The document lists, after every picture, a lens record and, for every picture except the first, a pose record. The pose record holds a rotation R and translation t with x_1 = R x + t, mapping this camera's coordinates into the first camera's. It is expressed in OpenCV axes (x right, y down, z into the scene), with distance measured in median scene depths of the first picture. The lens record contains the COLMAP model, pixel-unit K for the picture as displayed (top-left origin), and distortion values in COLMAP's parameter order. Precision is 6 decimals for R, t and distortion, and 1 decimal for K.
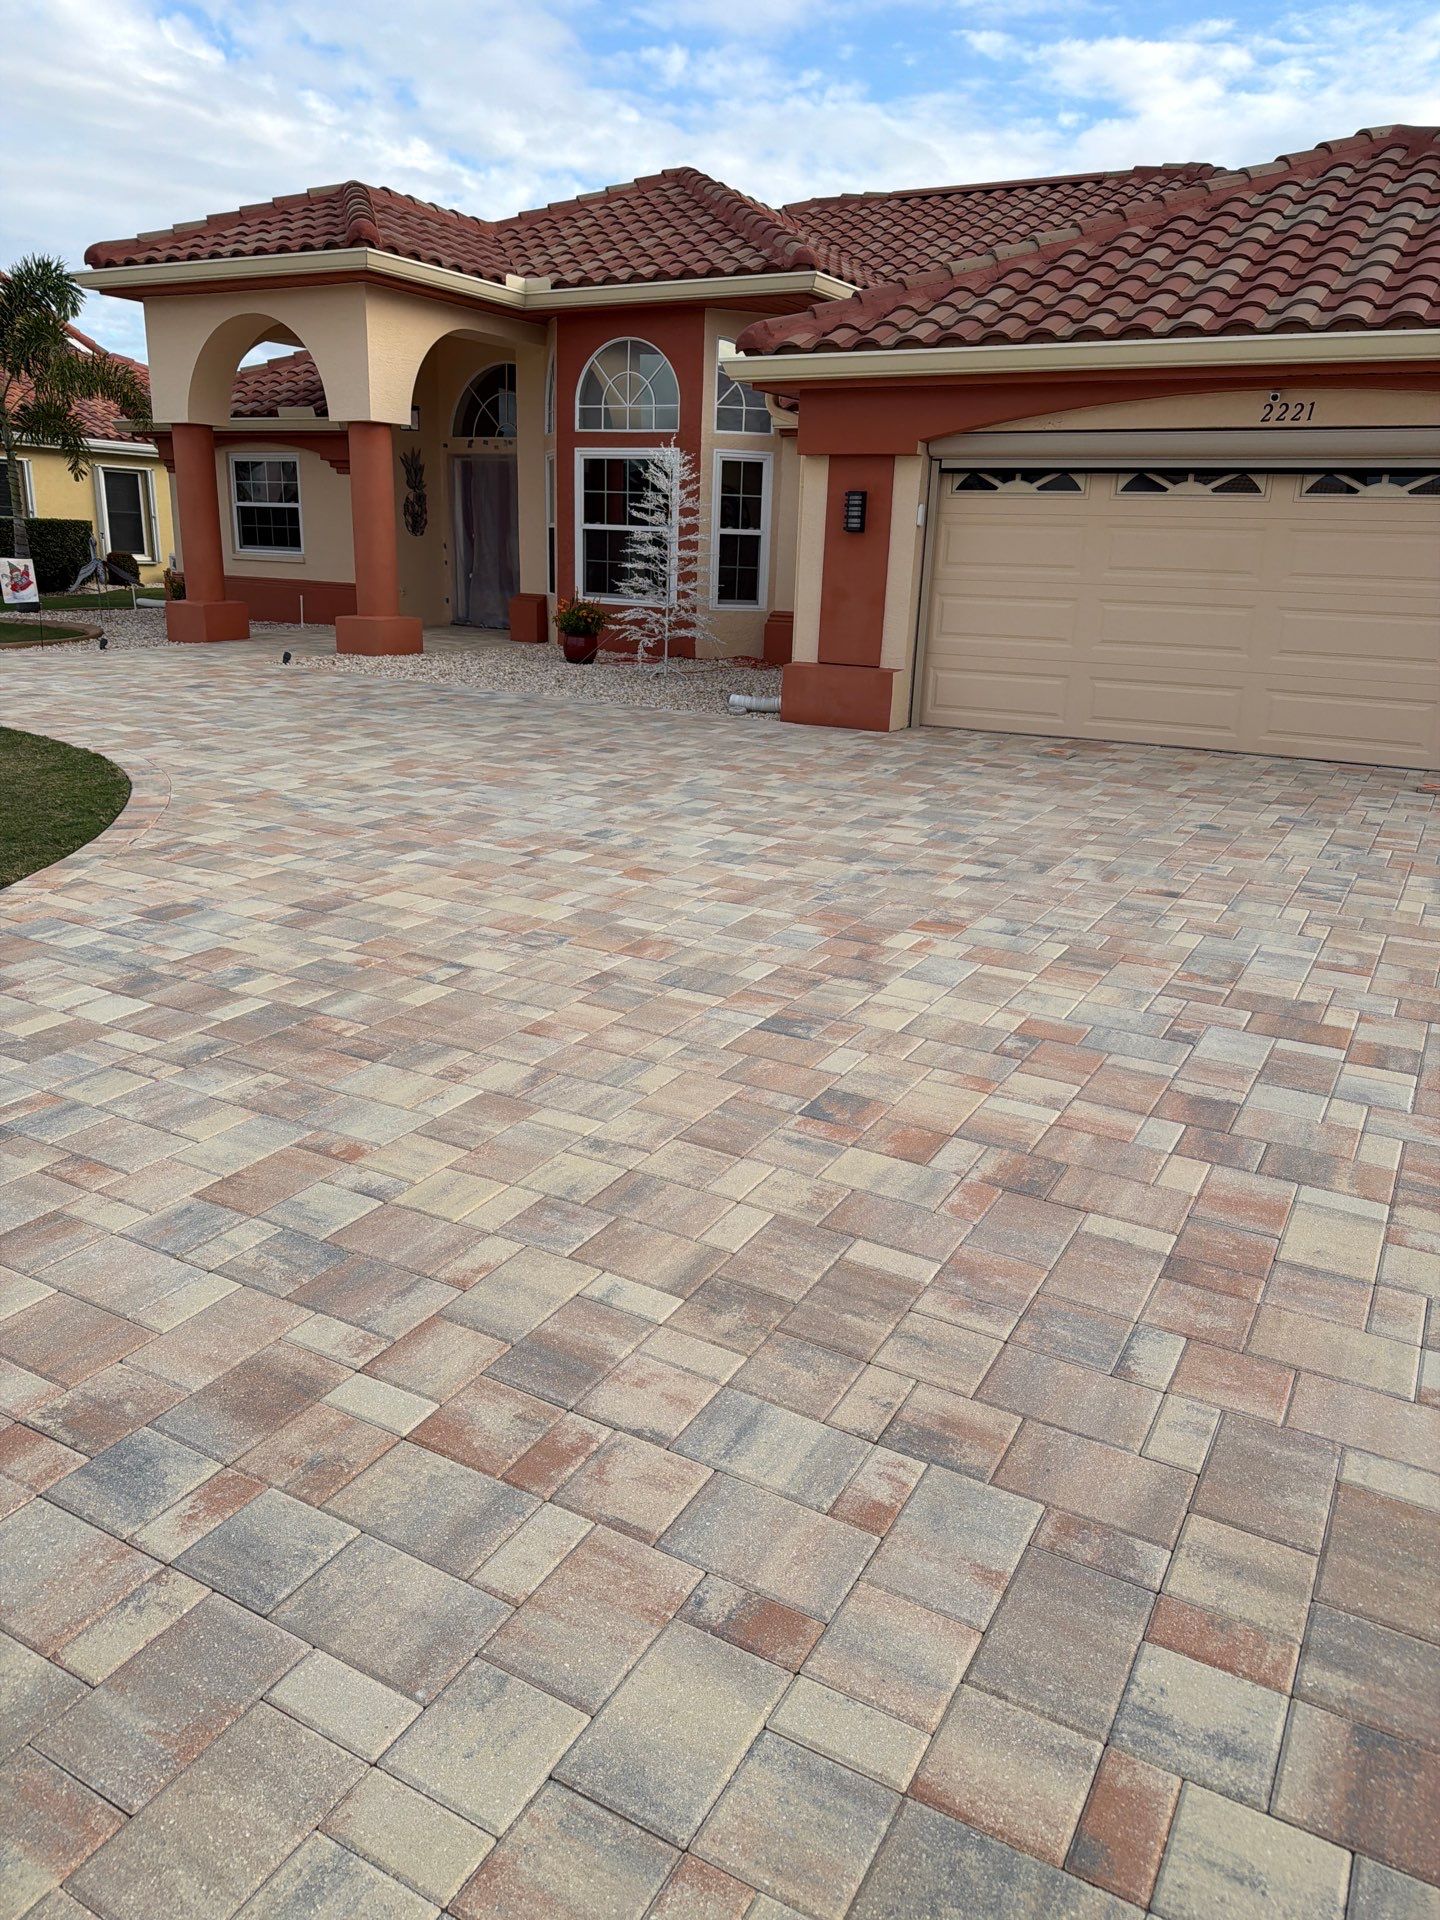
lens RADIAL K [[1328.4, 0, 702.7], [0, 1328.4, 959.4], [0, 0, 1]] dist [0.149146, -0.270593]
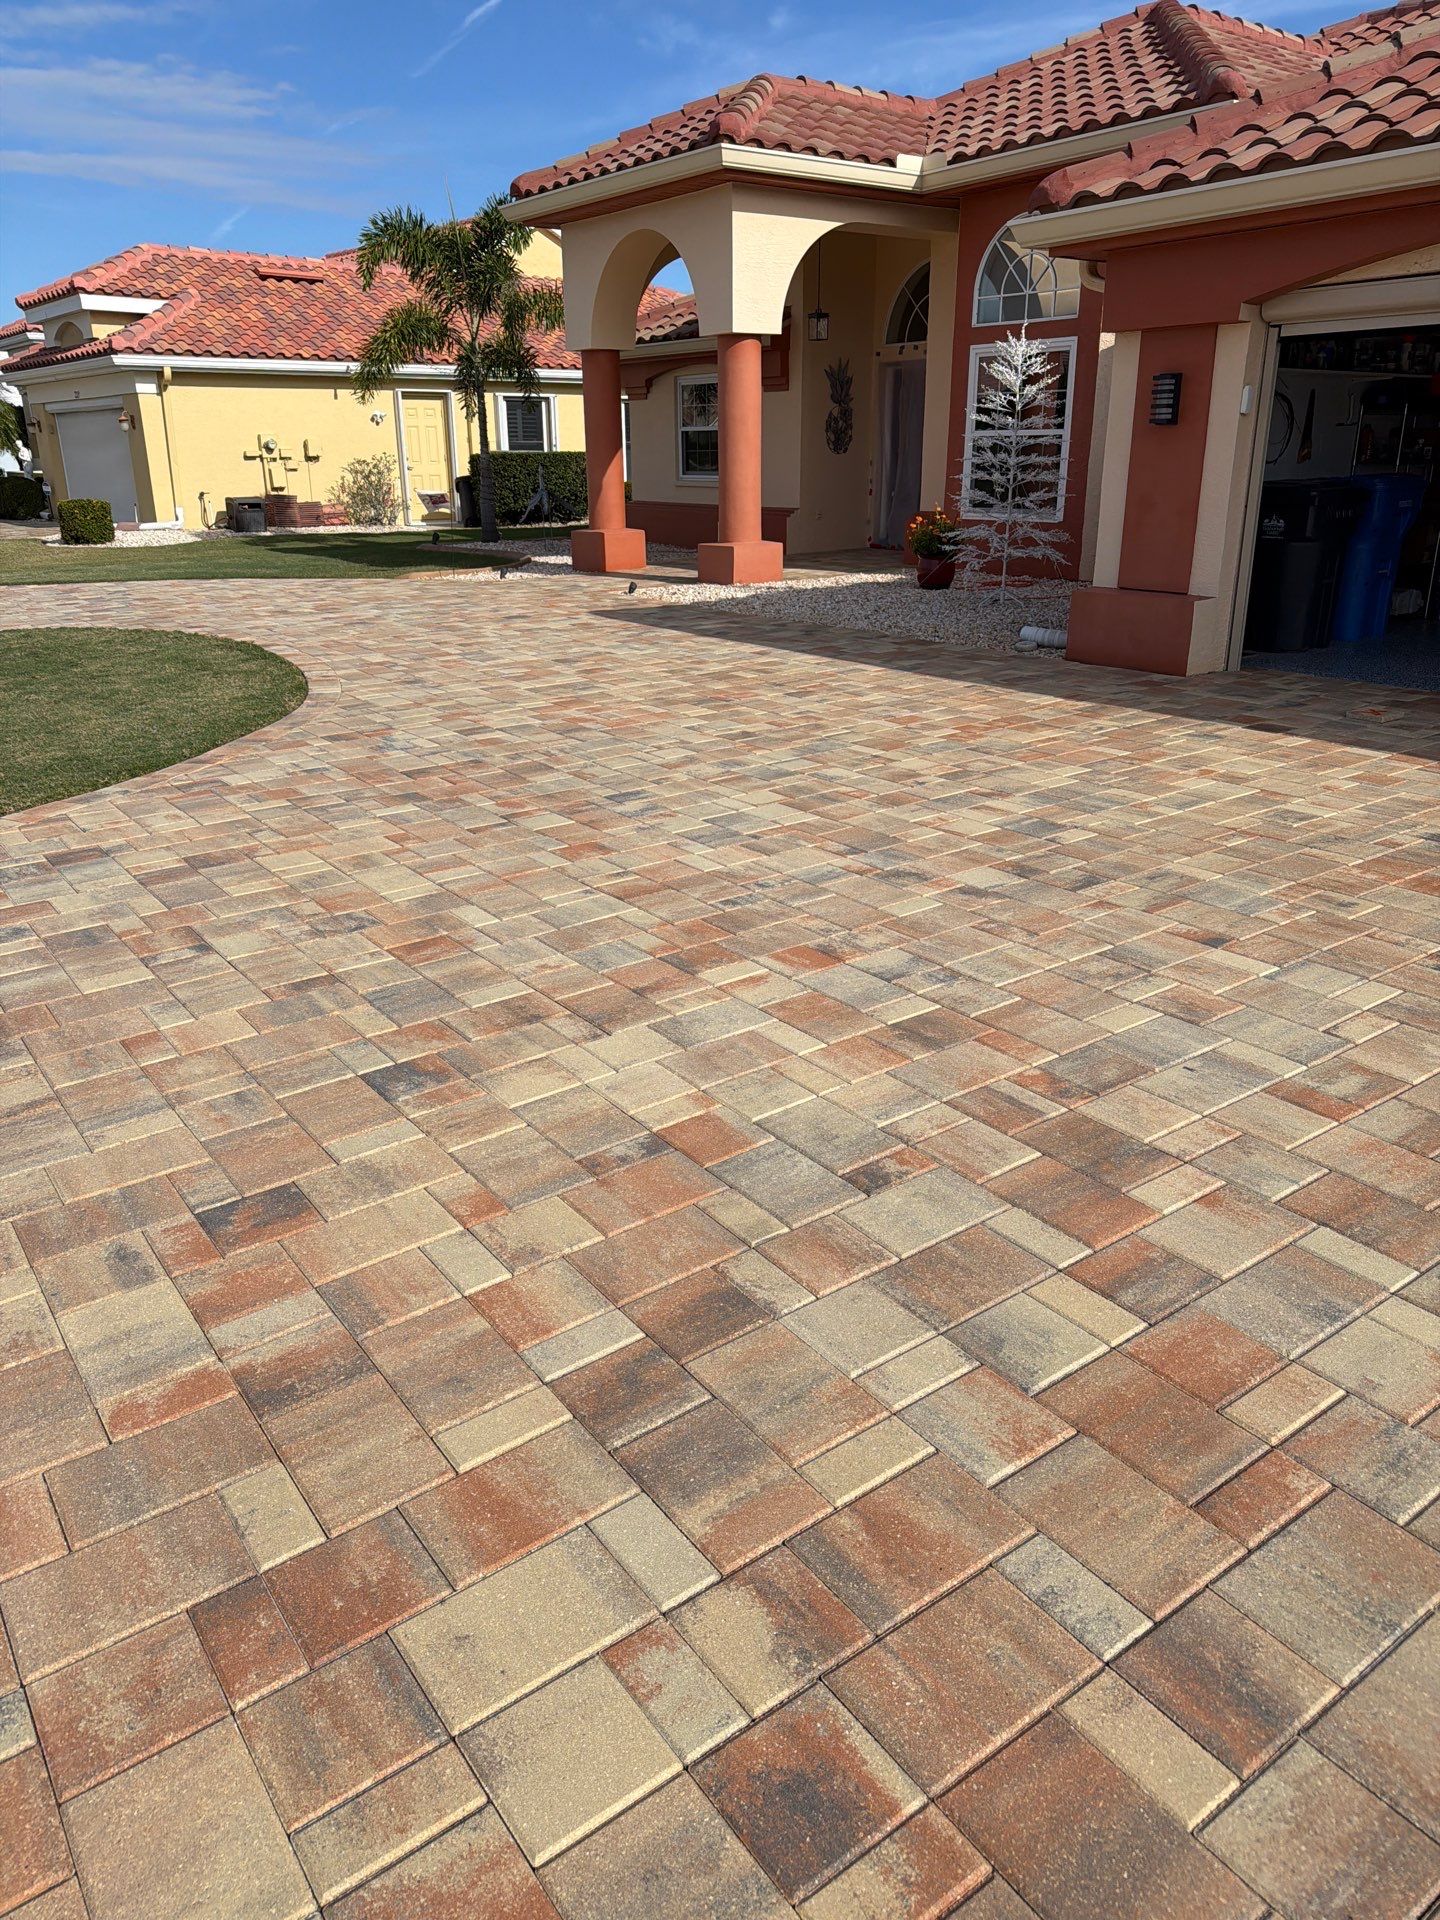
lens RADIAL K [[1323.1, 0, 709.0], [0, 1323.1, 957.2], [0, 0, 1]] dist [0.053930, -0.048650]
pose [[0.908554, 0.111326, -0.402662, 0.459556], [-0.087594, 0.993180, 0.076945, -0.083038], [0.408482, -0.034638, 0.912109, 0.312142]]
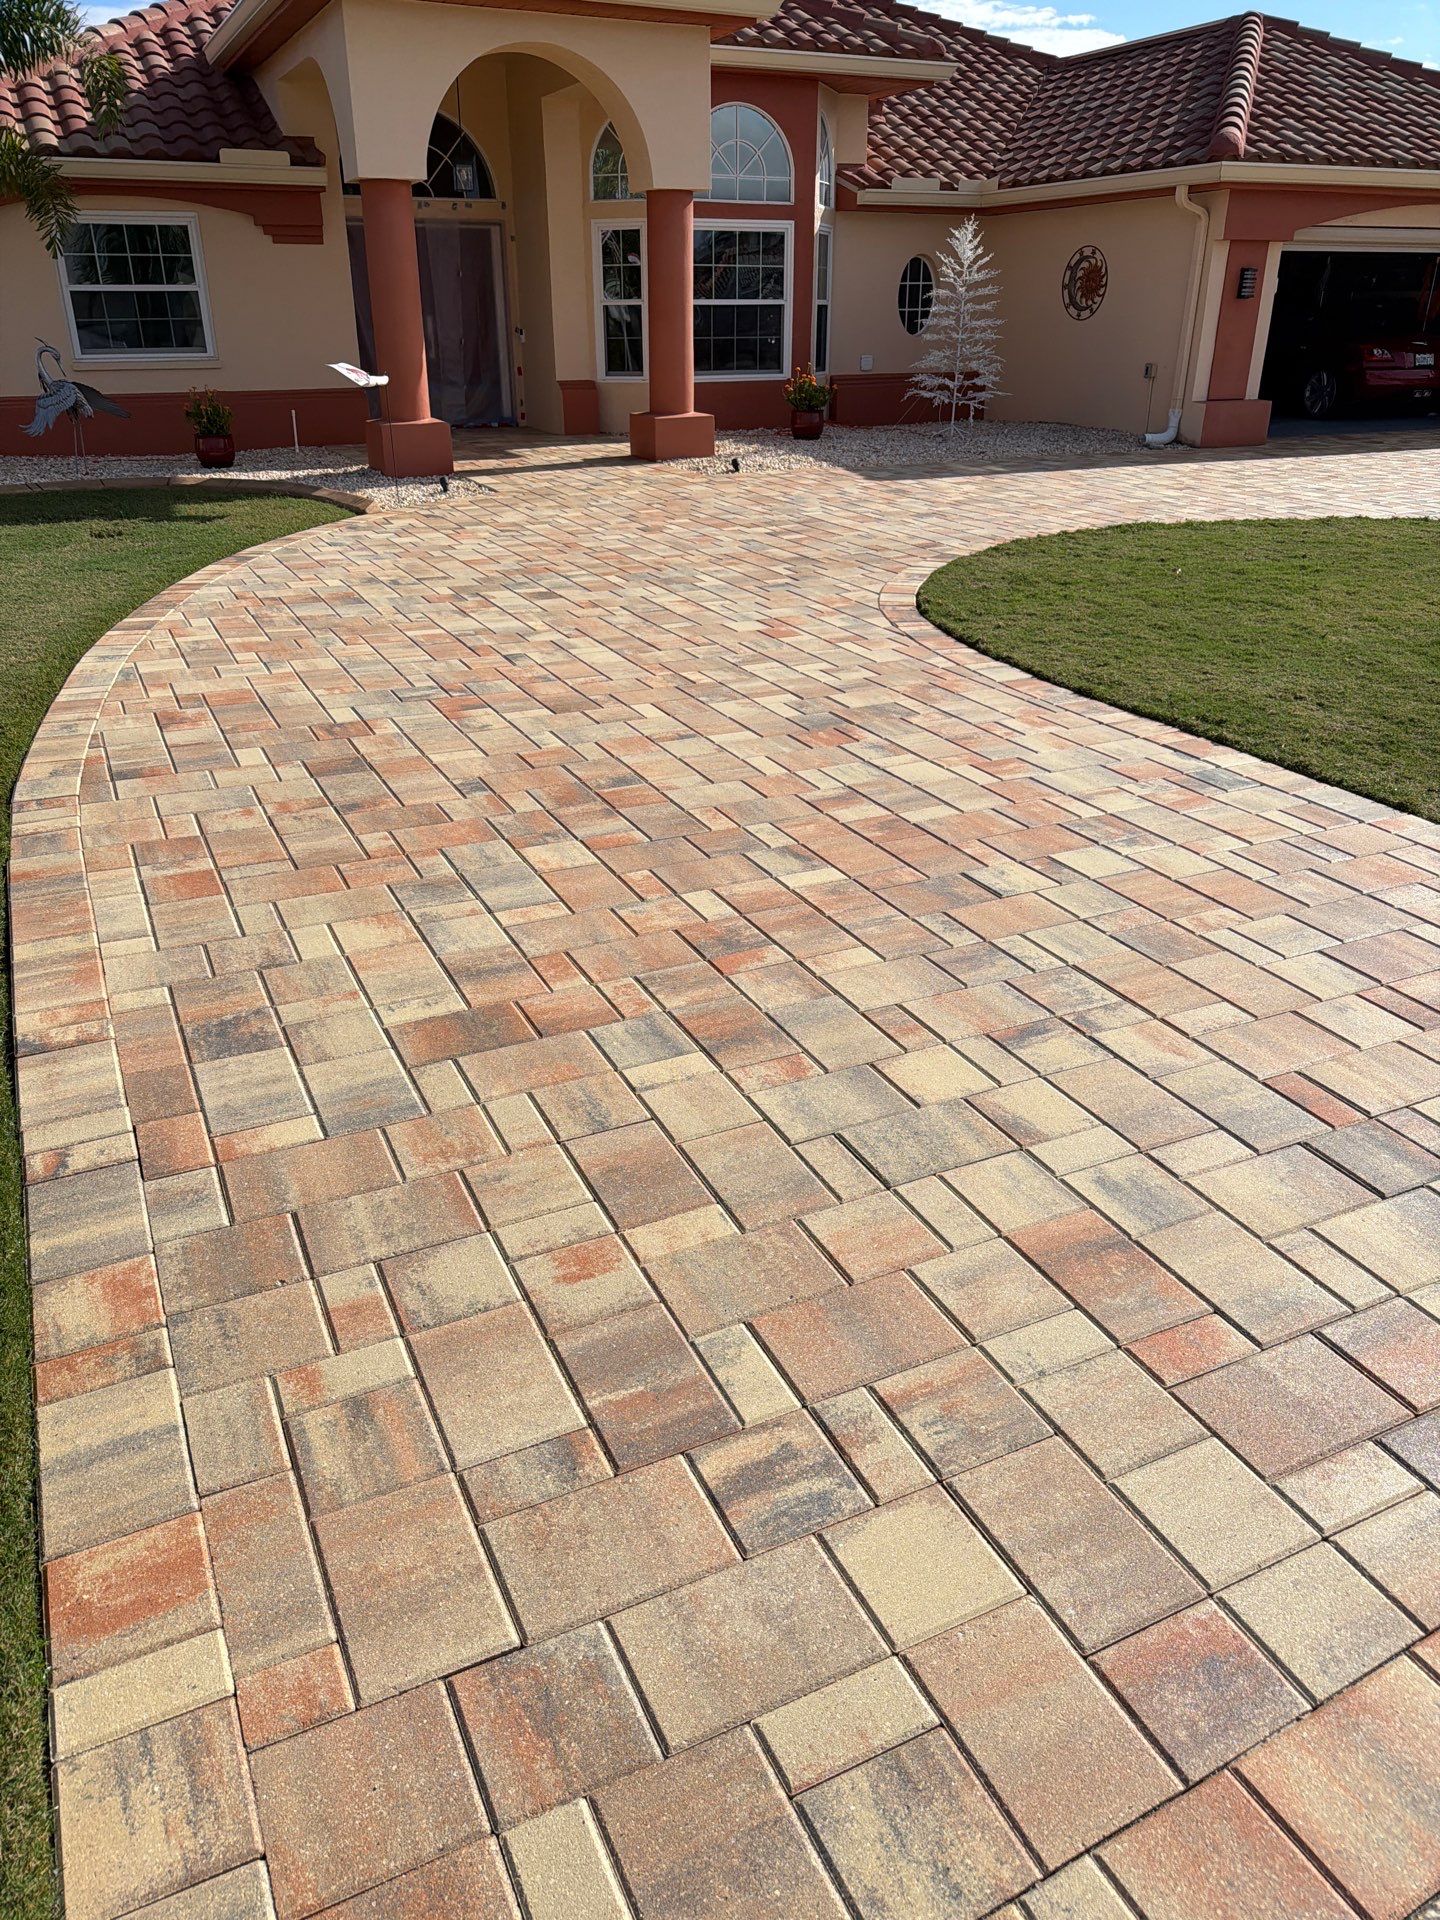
lens RADIAL K [[1359.8, 0, 696.9], [0, 1359.8, 951.7], [0, 0, 1]] dist [0.029599, -0.027338]
pose [[0.575417, -0.376336, 0.726131, -3.044184], [0.265125, 0.925731, 0.269688, -0.467035], [-0.773695, 0.037332, 0.632458, 1.187233]]
